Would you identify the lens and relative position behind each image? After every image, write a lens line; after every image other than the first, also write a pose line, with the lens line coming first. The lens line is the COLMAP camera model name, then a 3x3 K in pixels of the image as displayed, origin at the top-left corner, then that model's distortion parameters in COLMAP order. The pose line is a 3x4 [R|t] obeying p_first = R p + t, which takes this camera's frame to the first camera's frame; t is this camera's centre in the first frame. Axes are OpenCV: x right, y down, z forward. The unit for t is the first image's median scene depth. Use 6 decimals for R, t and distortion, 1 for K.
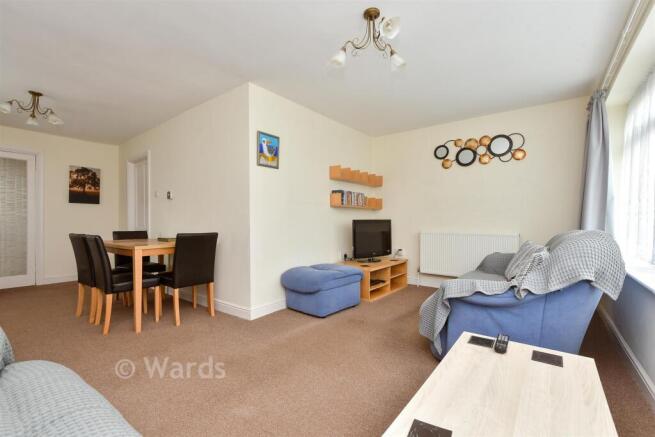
lens RADIAL K [[294.9, 0, 327.5], [0, 294.9, 218.5], [0, 0, 1]] dist [-0.000510, 0.000124]
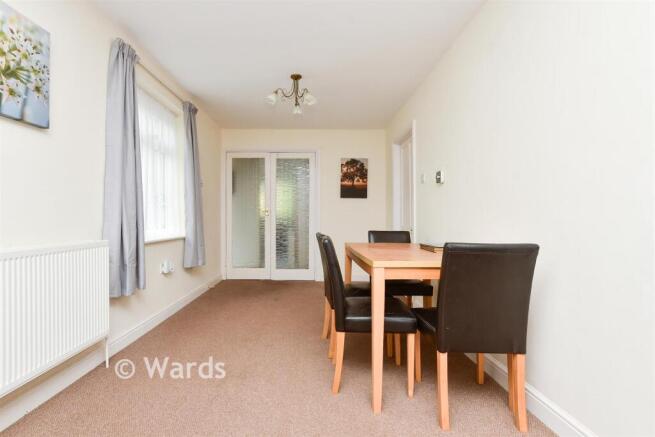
lens RADIAL K [[266.4, 0, 327.5], [0, 266.4, 218.5], [0, 0, 1]] dist [-0.001058, 0.000018]
pose [[0.588081, 0.003022, -0.808797, -0.222990], [0.004376, 0.999966, 0.006918, 0.006842], [0.808790, -0.007607, 0.588048, 0.492849]]
